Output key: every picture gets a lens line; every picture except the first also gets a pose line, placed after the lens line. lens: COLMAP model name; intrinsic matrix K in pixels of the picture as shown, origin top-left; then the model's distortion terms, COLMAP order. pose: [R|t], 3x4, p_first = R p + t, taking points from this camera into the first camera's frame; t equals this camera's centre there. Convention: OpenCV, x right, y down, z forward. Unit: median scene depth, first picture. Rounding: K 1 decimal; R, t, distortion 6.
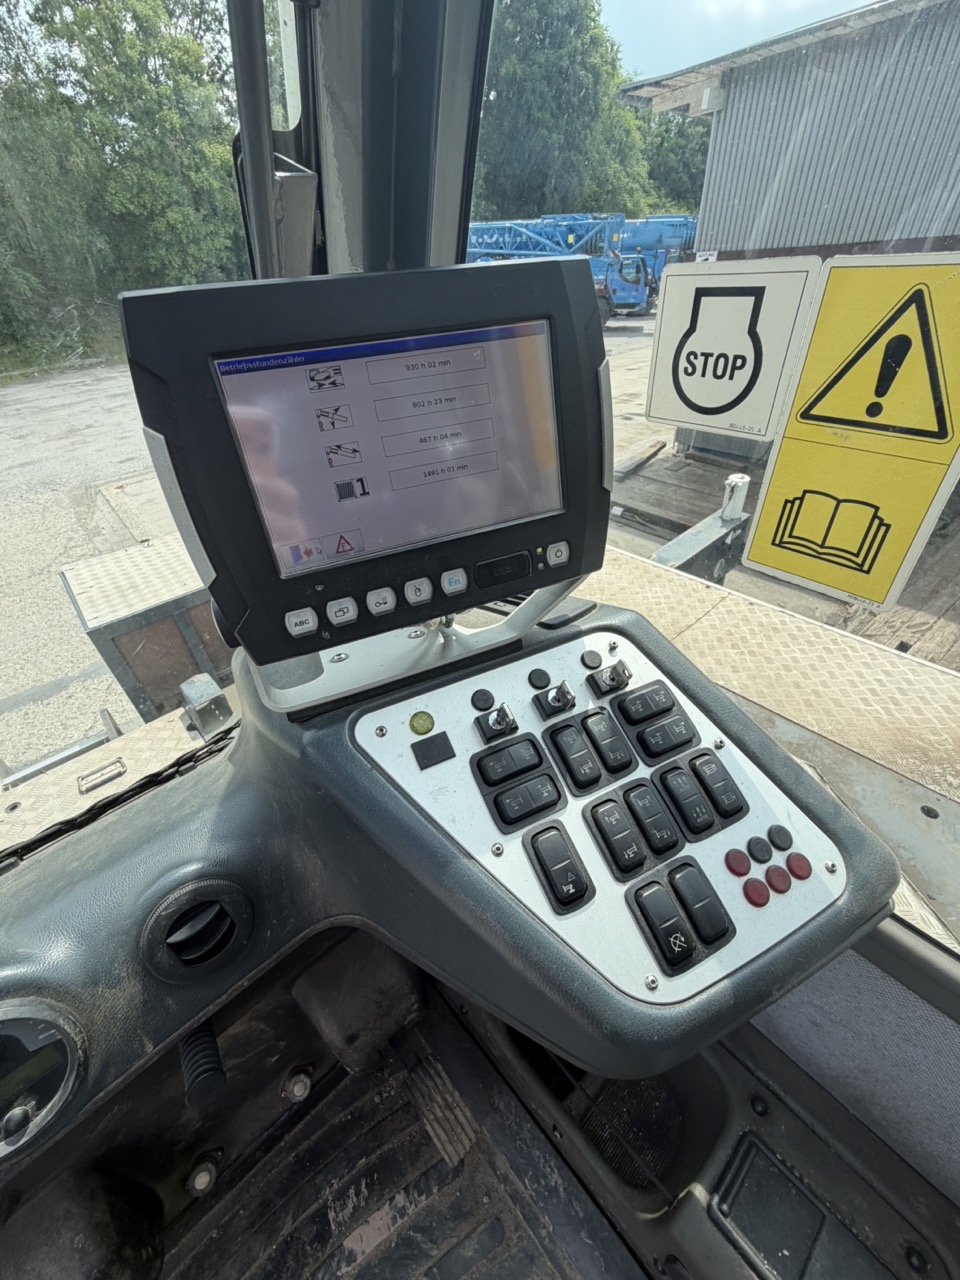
lens RADIAL K [[513.2, 0, 481.2], [0, 513.2, 635.1], [0, 0, 1]] dist [-0.001409, -0.000150]
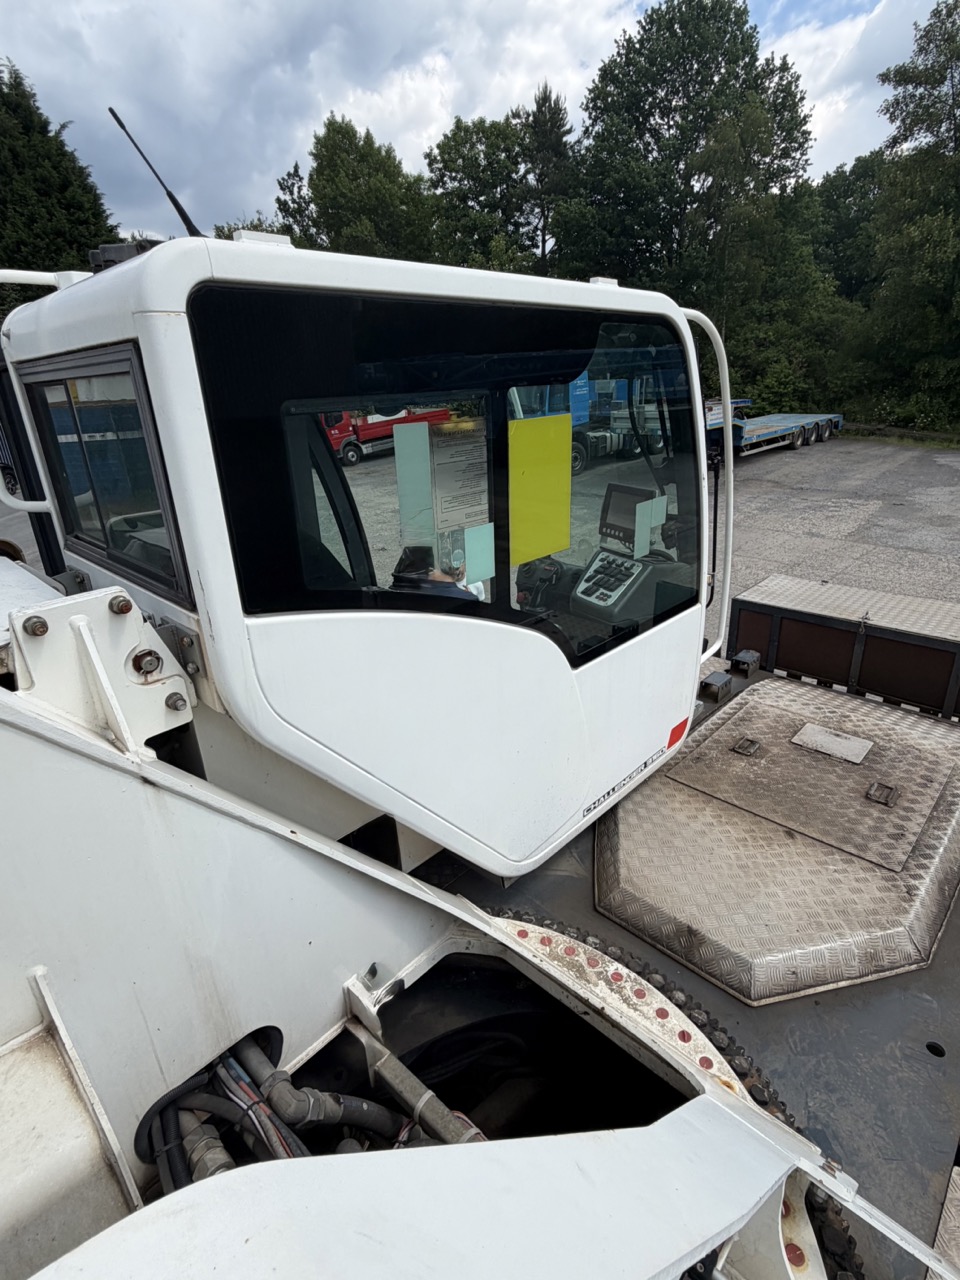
lens RADIAL K [[638.4, 0, 480.0], [0, 638.4, 640.0], [0, 0, 1]] dist [-0.000235, 0.000014]
pose [[0.066734, 0.426000, -0.902259, 6.252534], [-0.559083, 0.764947, 0.319816, -0.560427], [0.826422, 0.483095, 0.289217, -1.621526]]
